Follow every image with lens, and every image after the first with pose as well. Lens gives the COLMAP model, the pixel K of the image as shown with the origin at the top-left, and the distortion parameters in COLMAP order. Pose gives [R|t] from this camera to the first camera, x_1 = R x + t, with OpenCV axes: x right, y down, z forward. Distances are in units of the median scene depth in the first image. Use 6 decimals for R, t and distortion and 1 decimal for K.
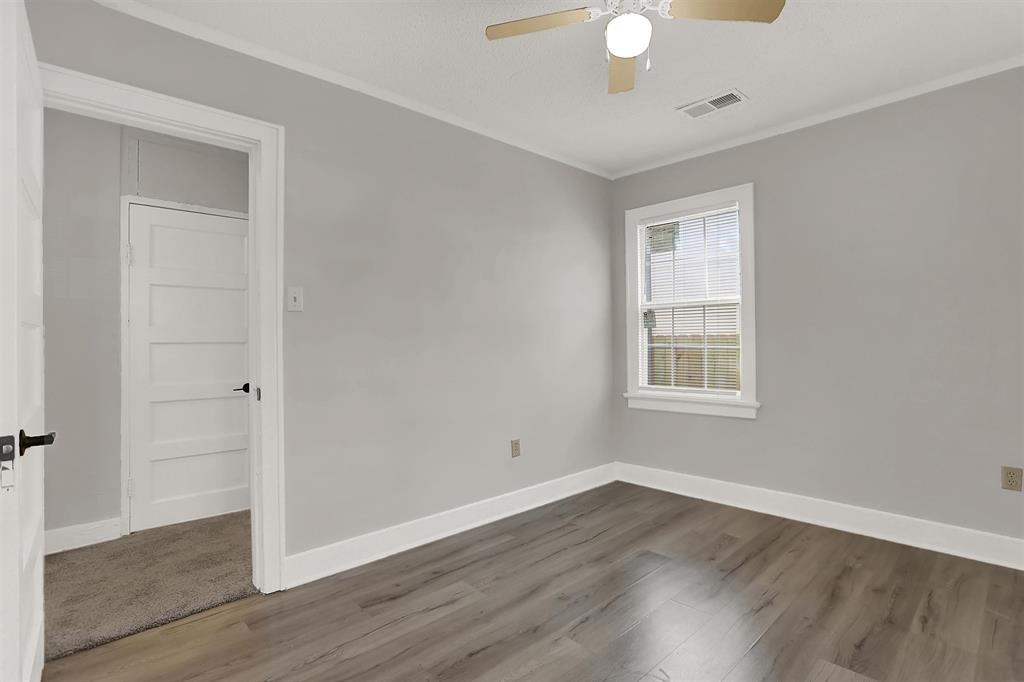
lens RADIAL K [[500.1, 0, 507.5], [0, 500.1, 338.8], [0, 0, 1]] dist [-0.051563, 0.014292]
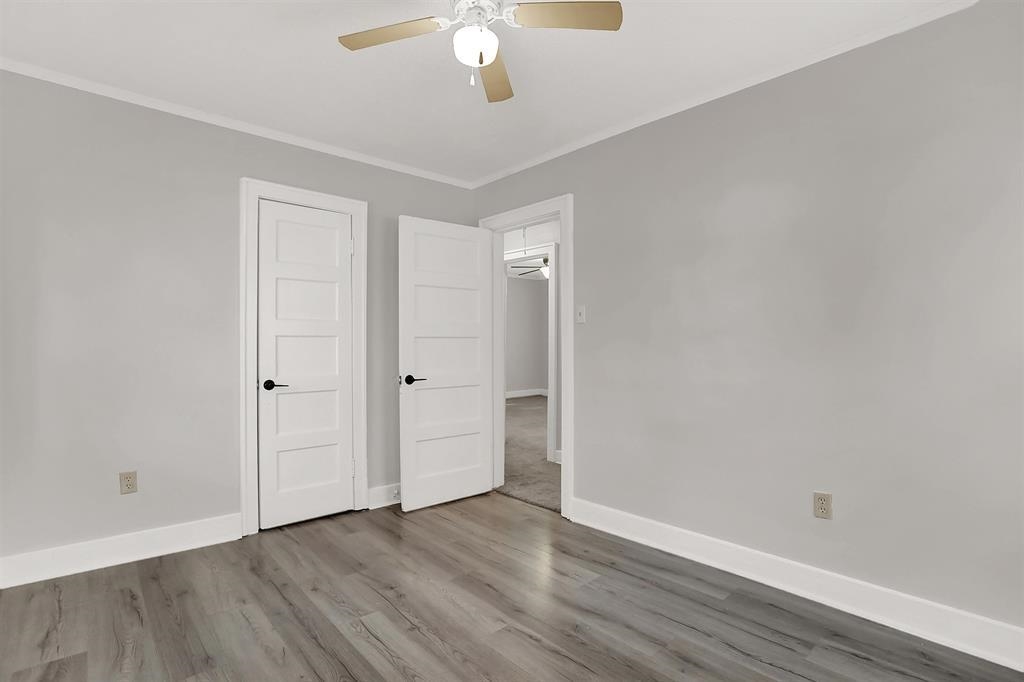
lens RADIAL K [[500.1, 0, 516.6], [0, 500.1, 343.6], [0, 0, 1]] dist [-0.051563, 0.014292]
pose [[-0.014625, 0.010008, -0.999843, 0.946873], [0.009392, 0.999907, 0.009871, -0.014489], [0.999849, -0.009246, -0.014717, 0.834009]]
